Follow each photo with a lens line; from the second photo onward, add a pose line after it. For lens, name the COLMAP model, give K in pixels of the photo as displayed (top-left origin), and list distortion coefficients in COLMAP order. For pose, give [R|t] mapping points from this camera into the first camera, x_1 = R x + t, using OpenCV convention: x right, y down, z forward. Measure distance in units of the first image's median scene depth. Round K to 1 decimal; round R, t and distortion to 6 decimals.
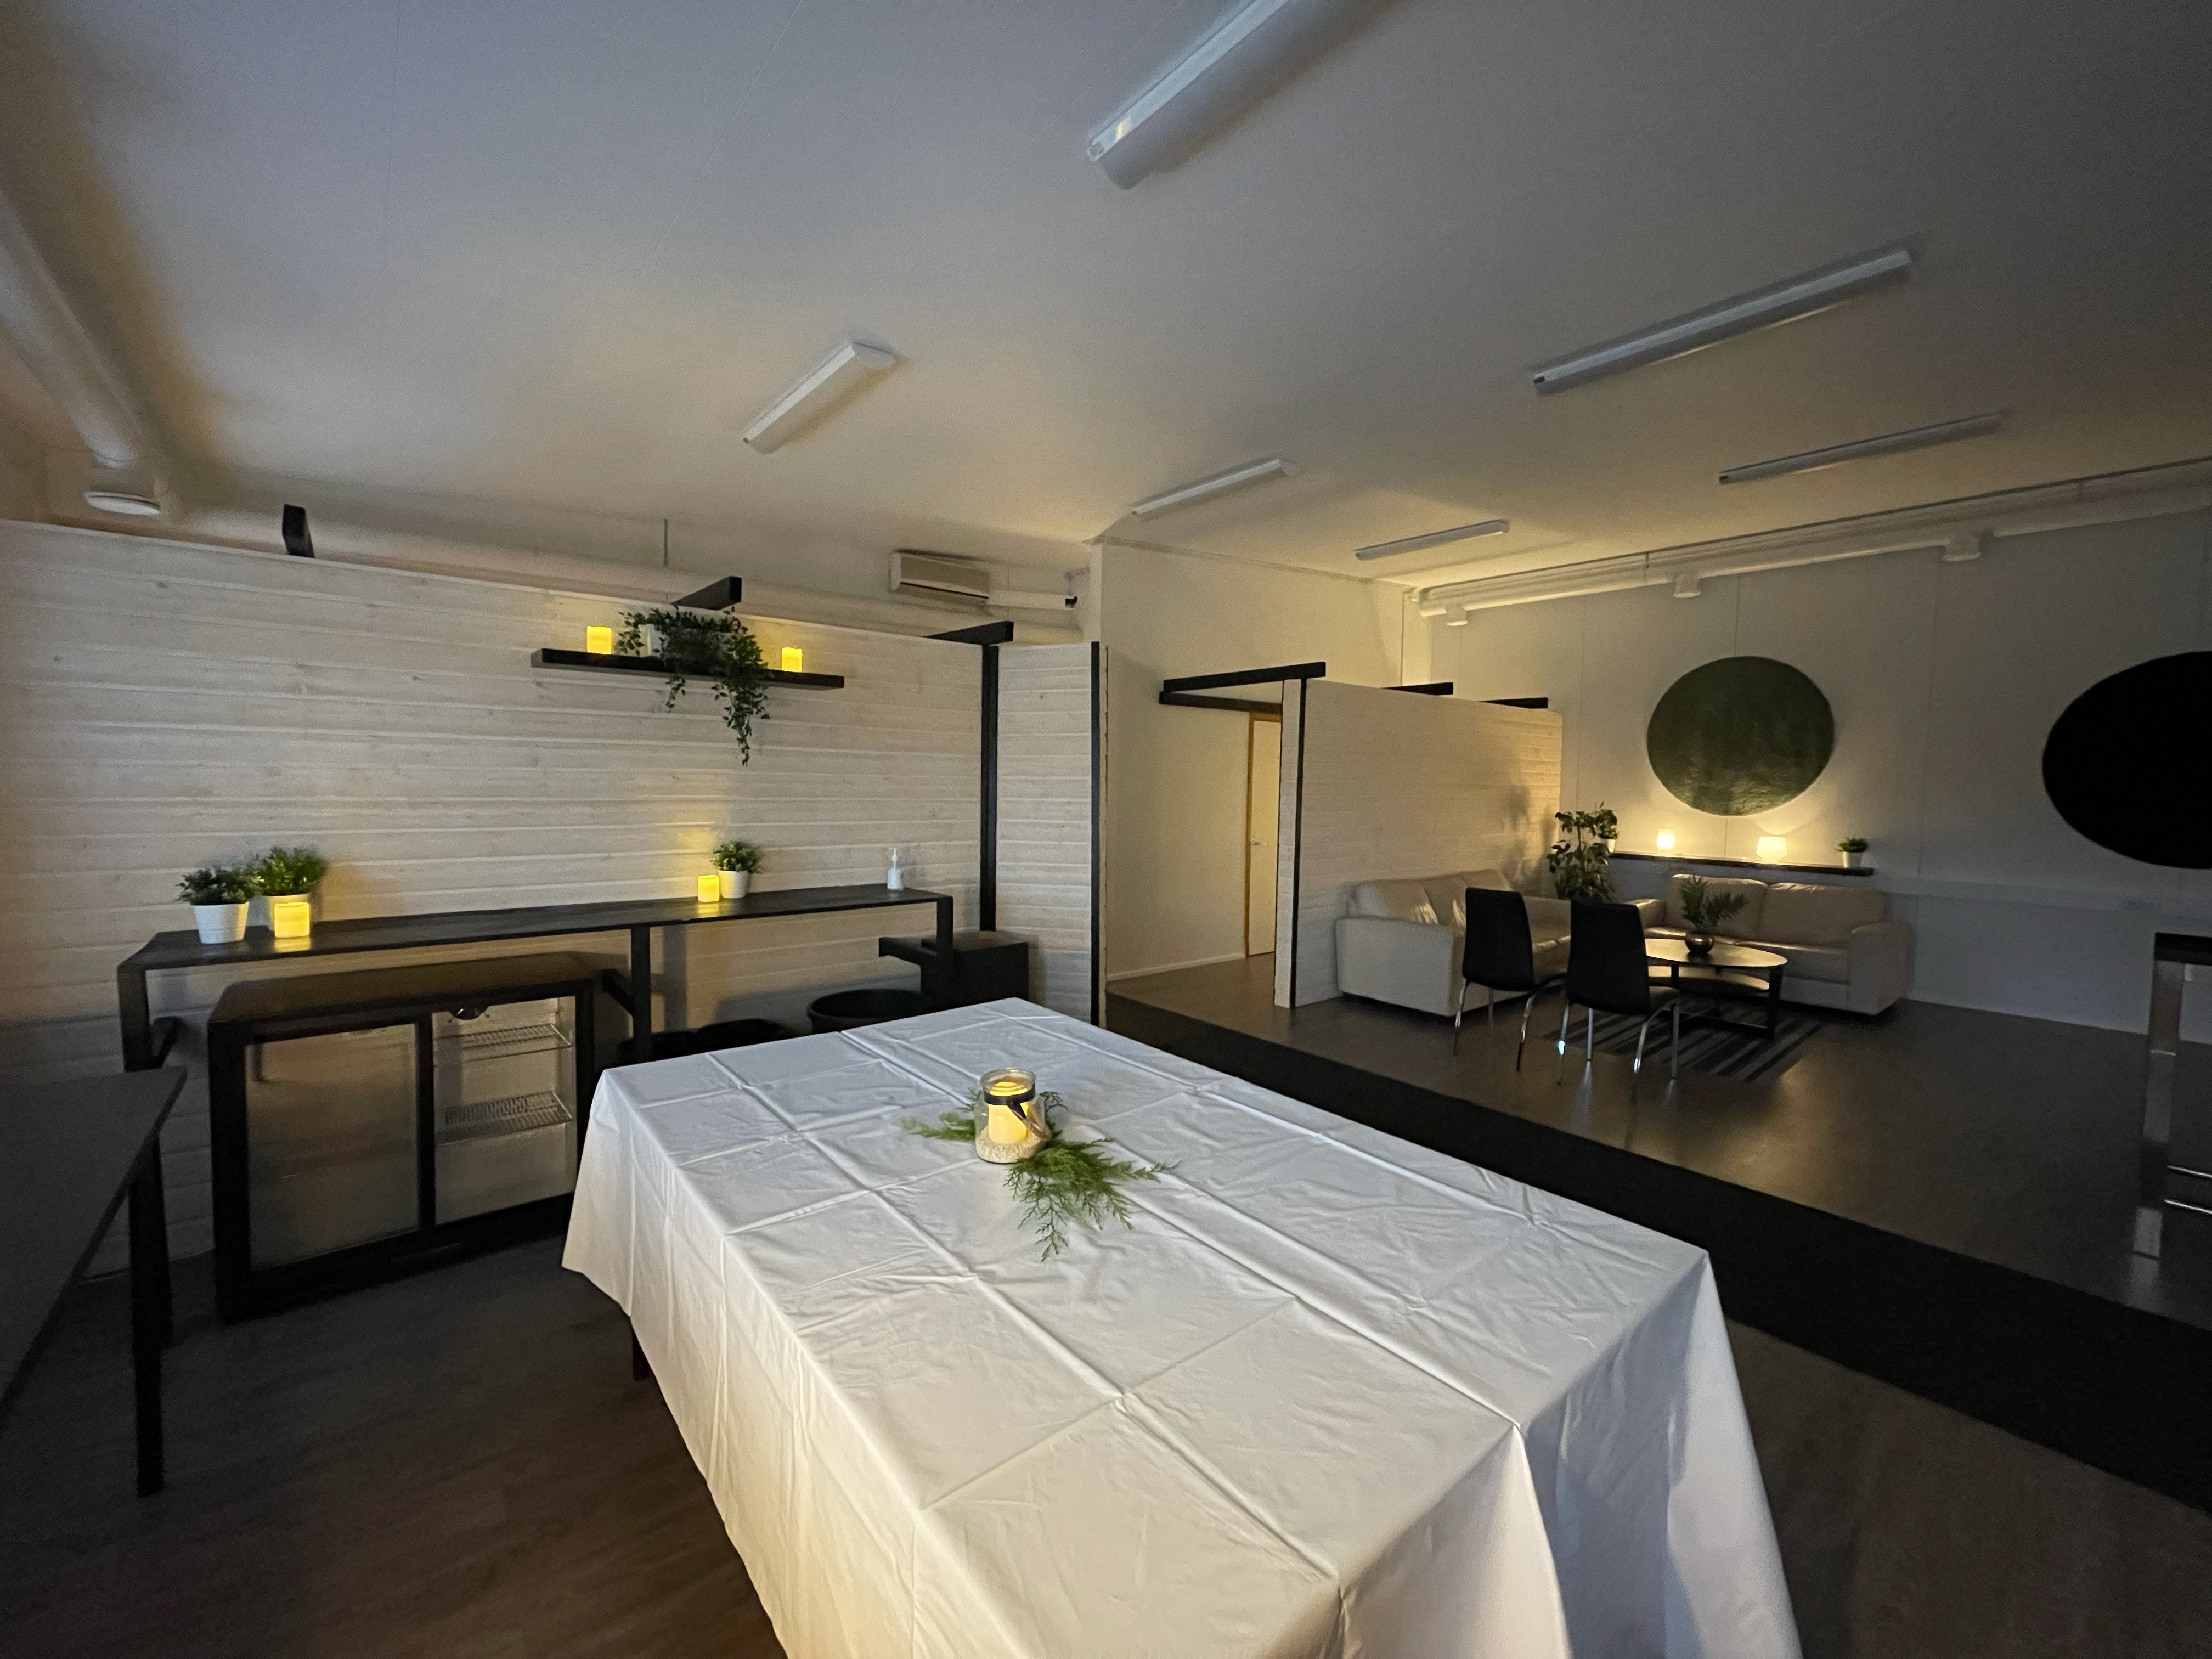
lens RADIAL K [[894.1, 0, 1106.0], [0, 894.1, 829.5], [0, 0, 1]] dist [-0.014647, 0.000079]
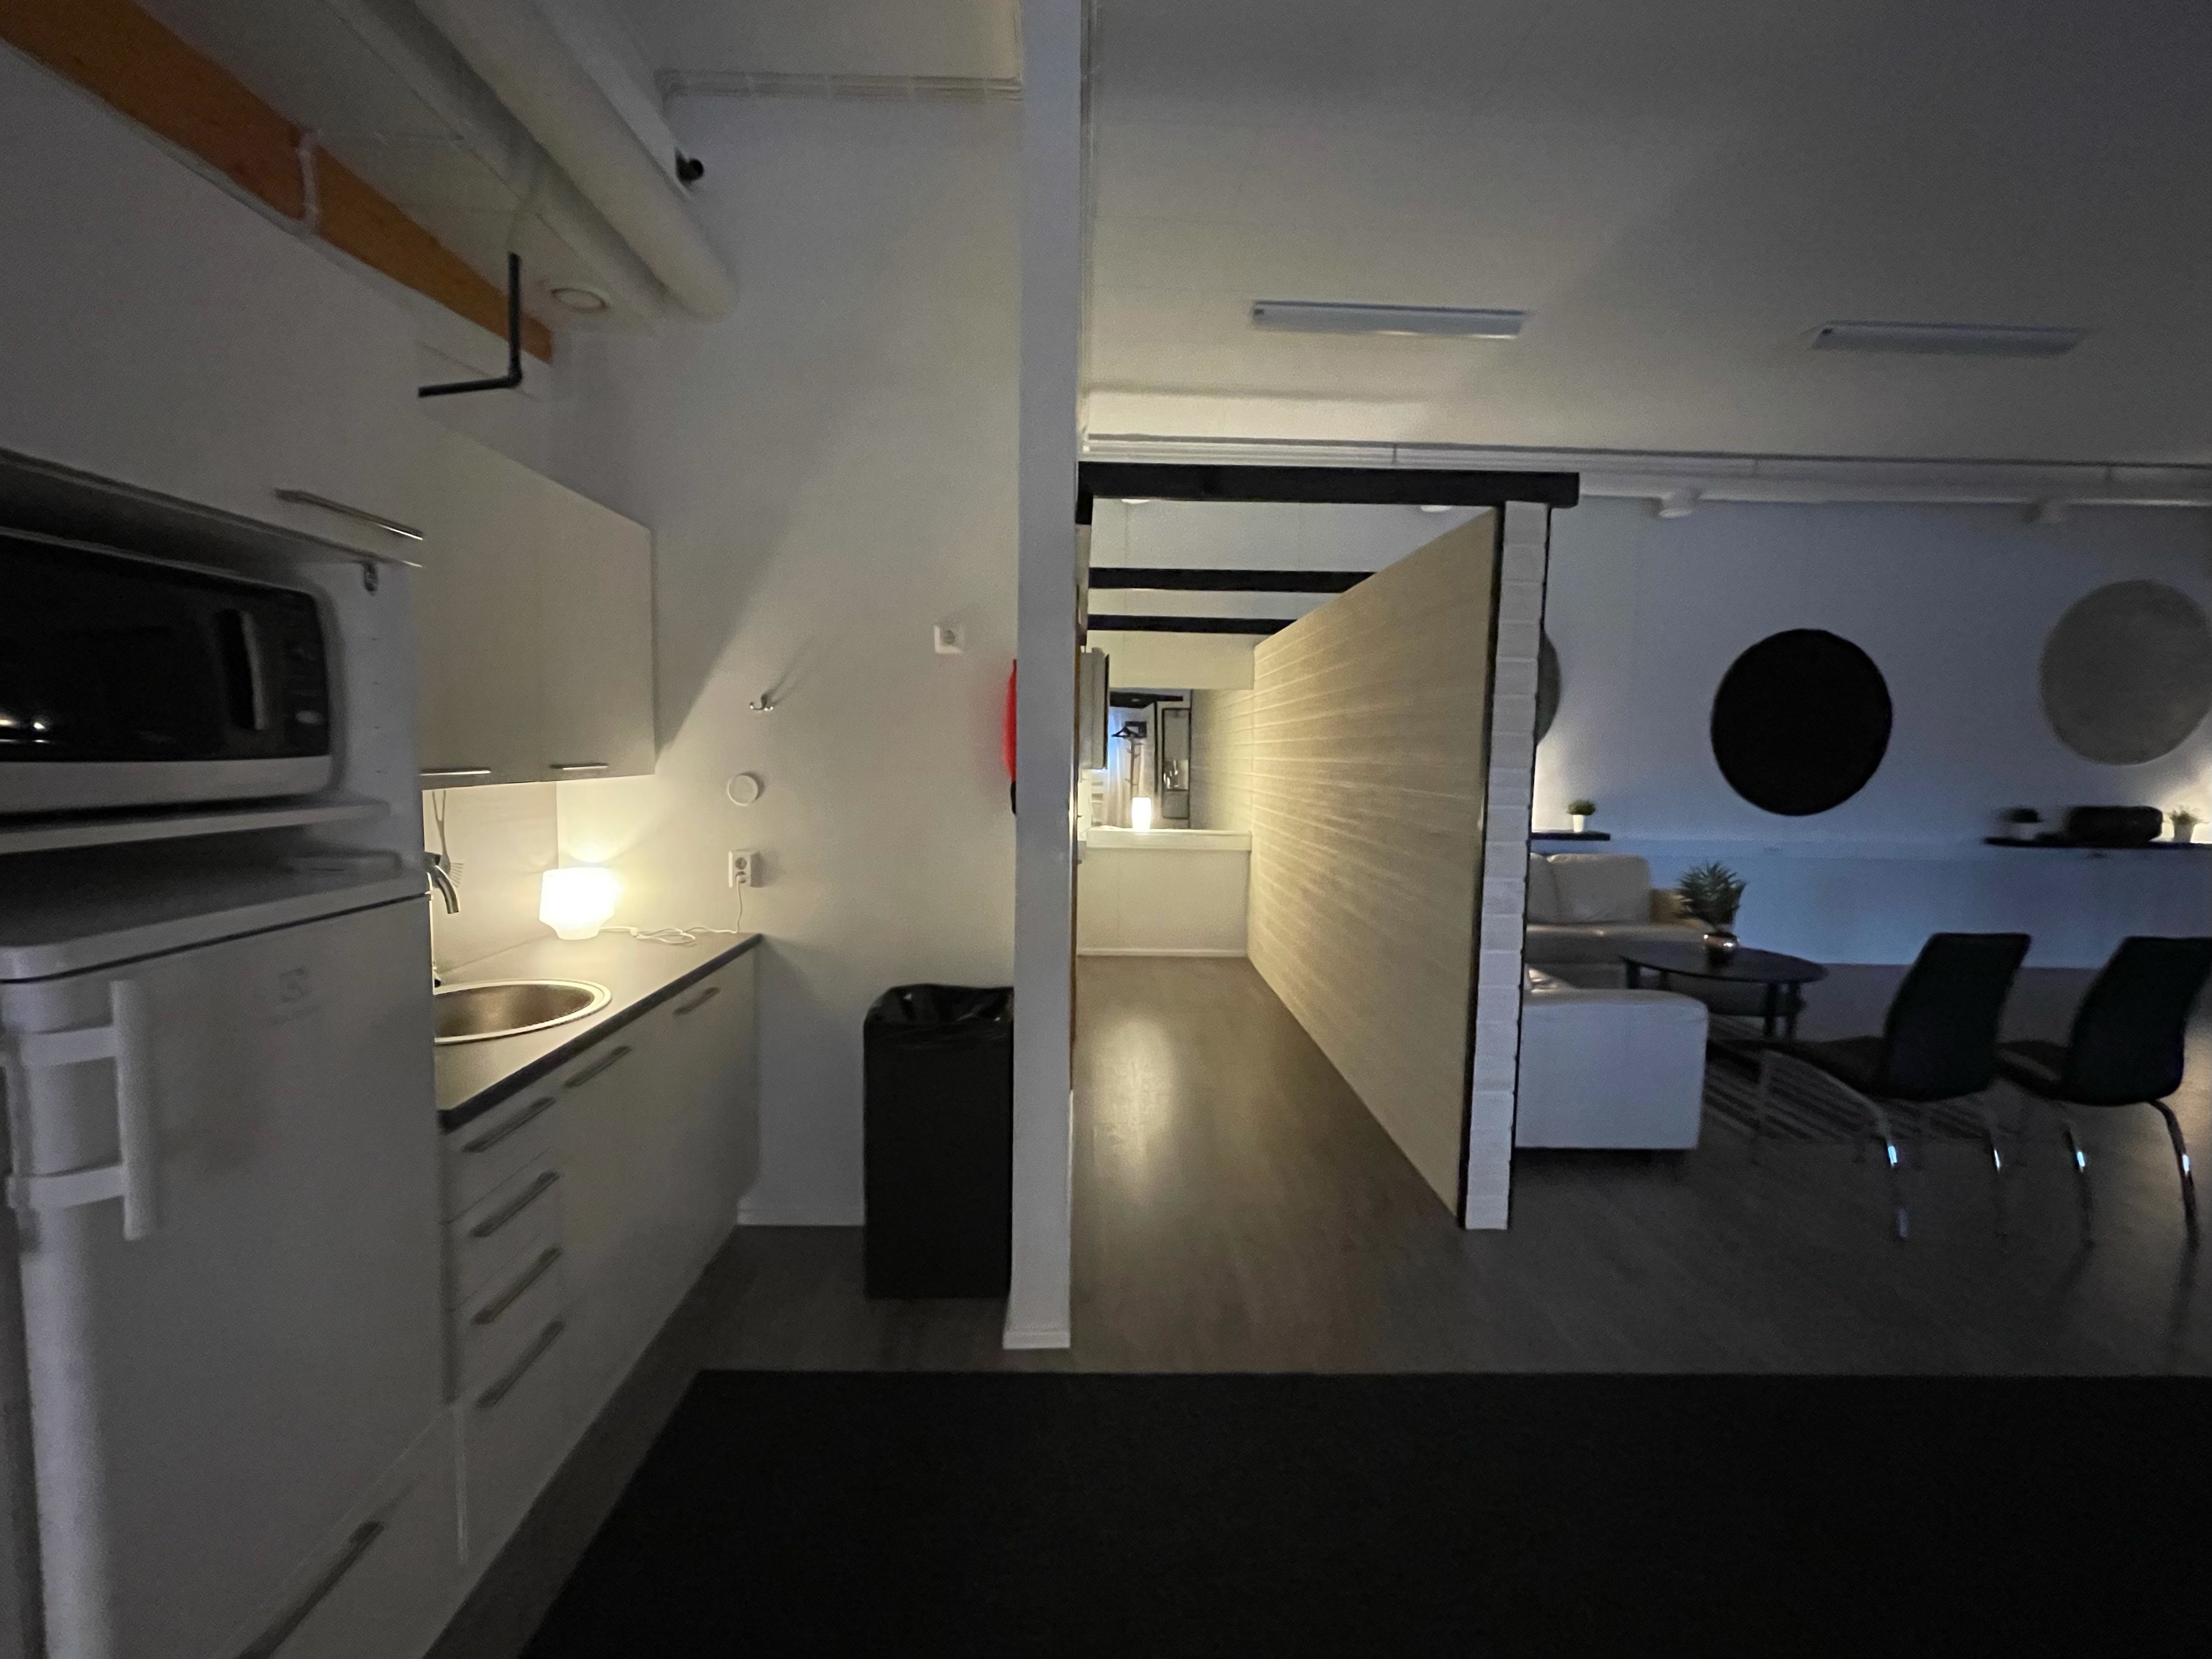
lens RADIAL K [[963.9, 0, 1086.5], [0, 963.9, 829.2], [0, 0, 1]] dist [-0.001727, -0.000041]
pose [[0.614889, -0.062316, 0.786148, -0.288133], [0.030410, 0.998005, 0.055325, -0.032287], [-0.788027, -0.010112, 0.615557, 0.787649]]
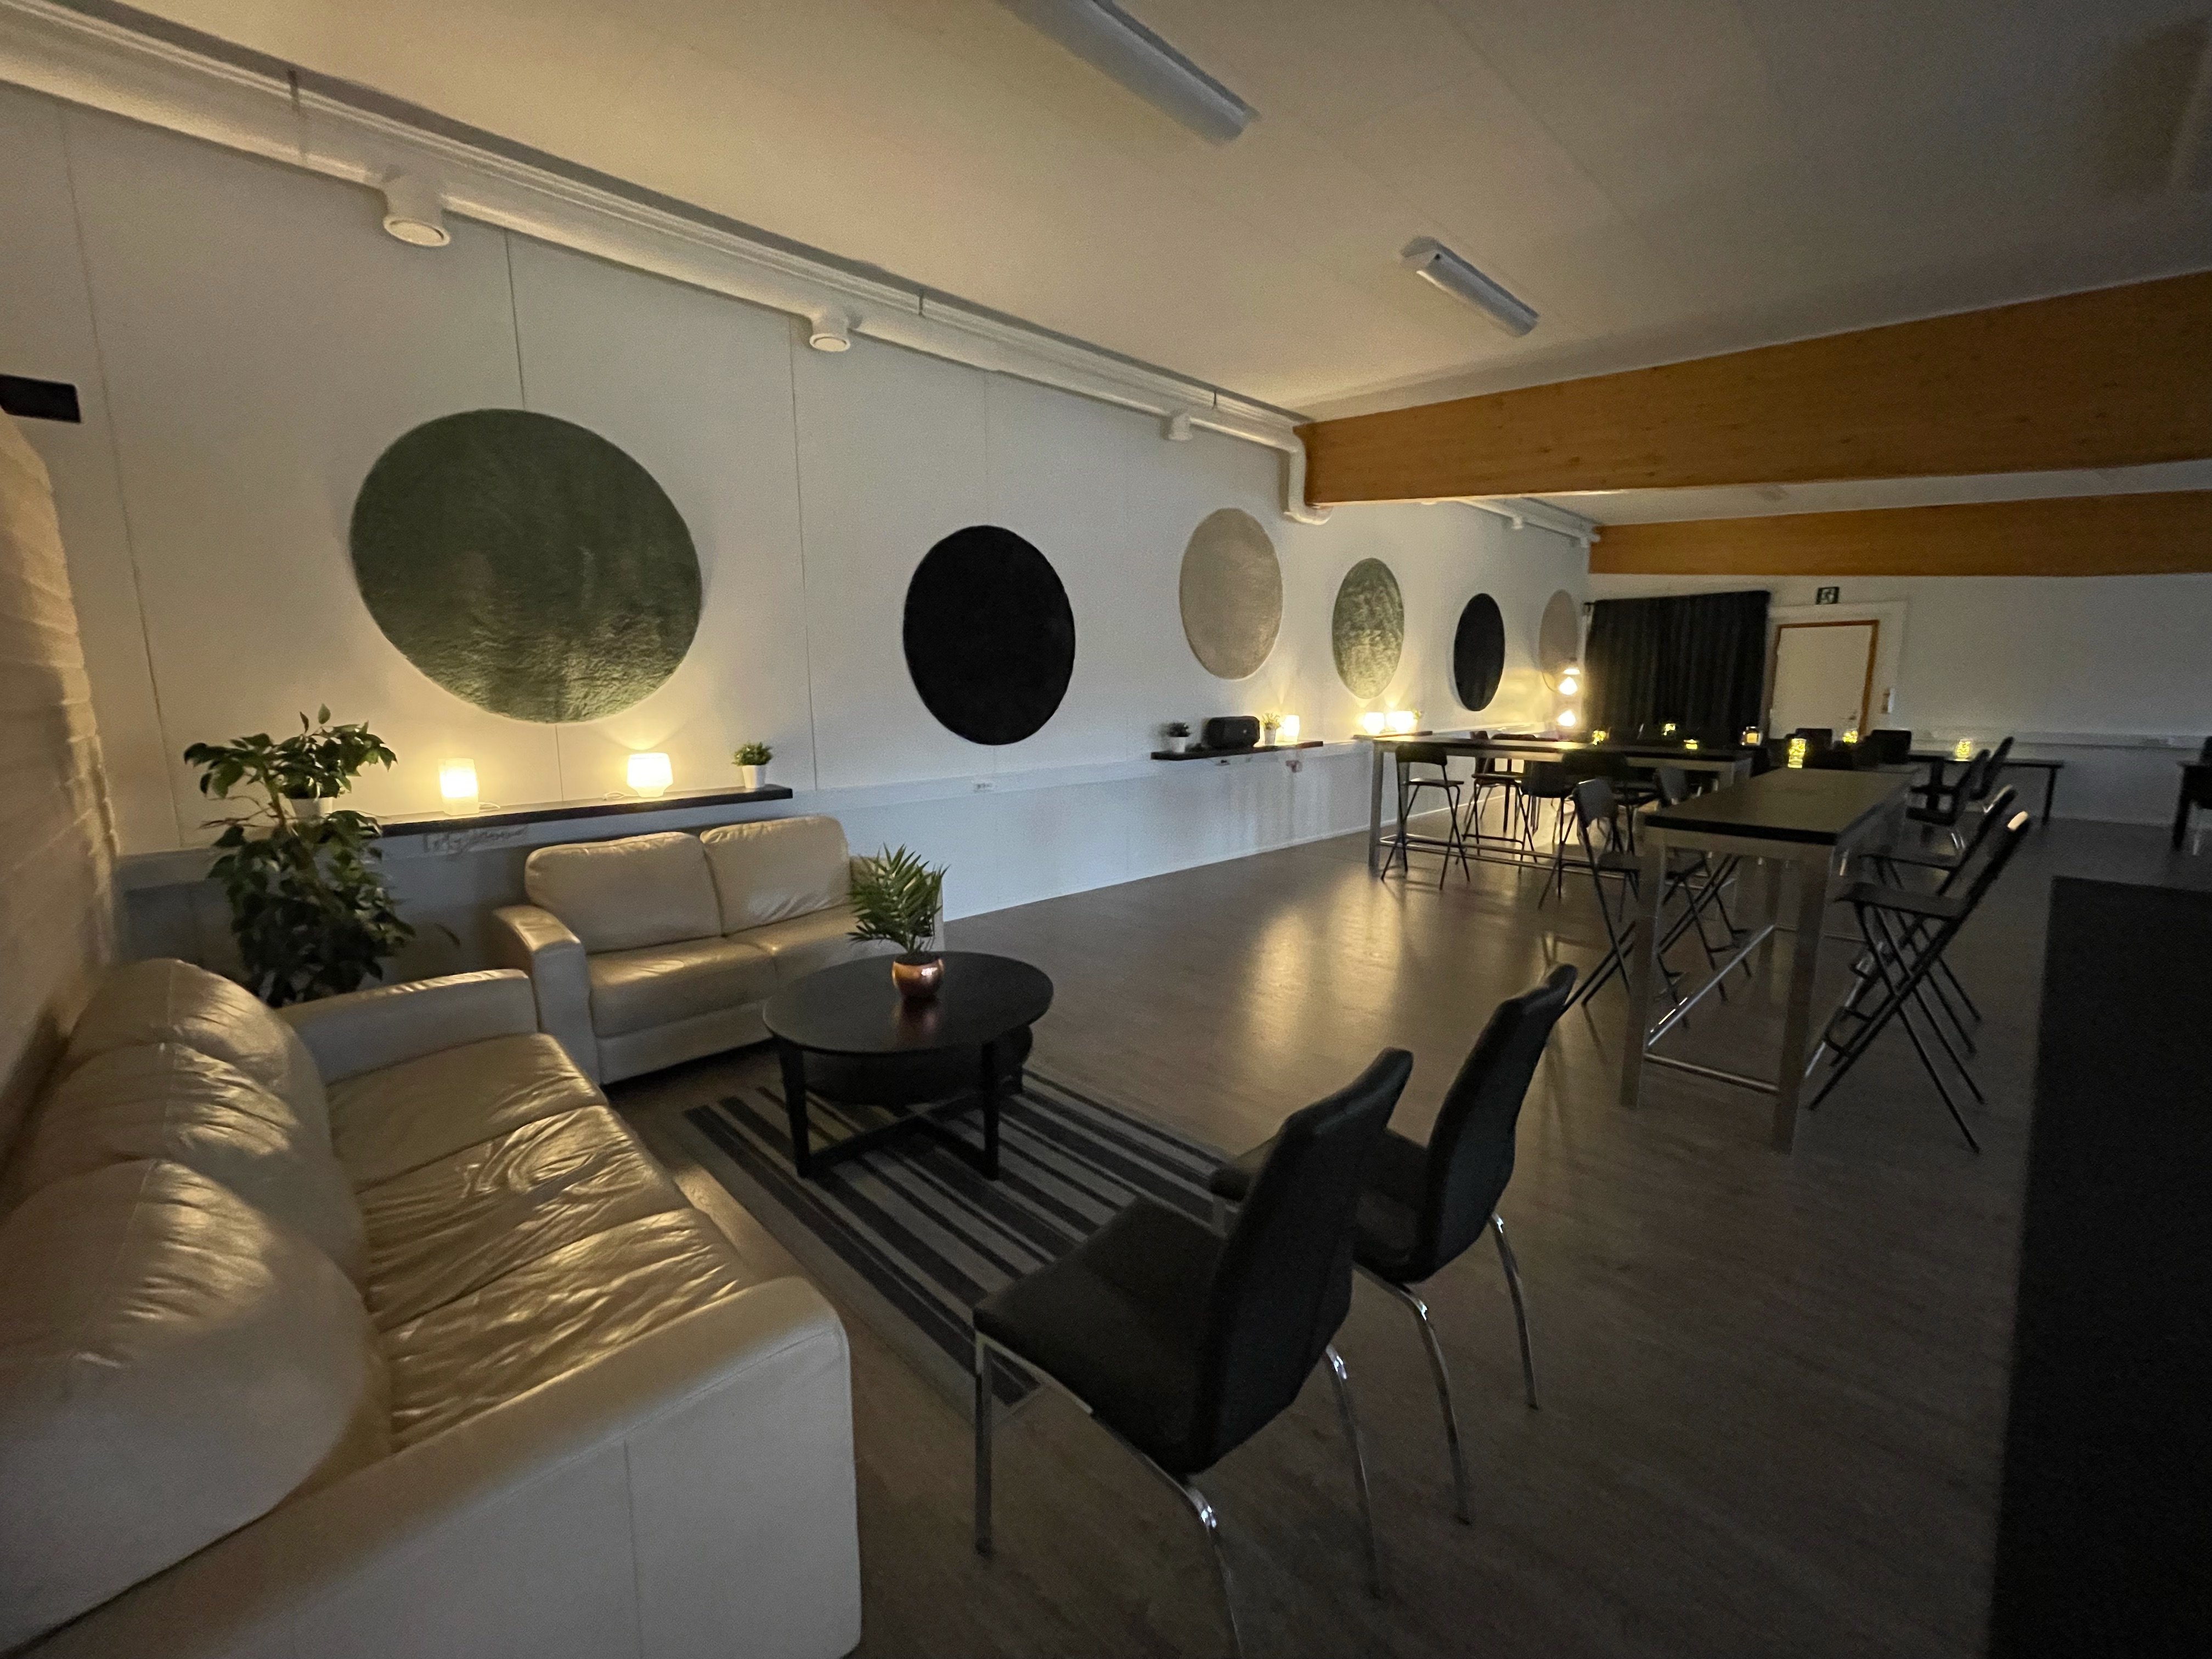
lens RADIAL K [[894.1, 0, 1106.0], [0, 894.1, 829.5], [0, 0, 1]] dist [-0.014647, 0.000079]
pose [[-0.088238, -0.170985, 0.981315, 0.151455], [0.055372, 0.982792, 0.176221, -0.030659], [-0.994559, 0.069887, -0.077252, 0.794931]]
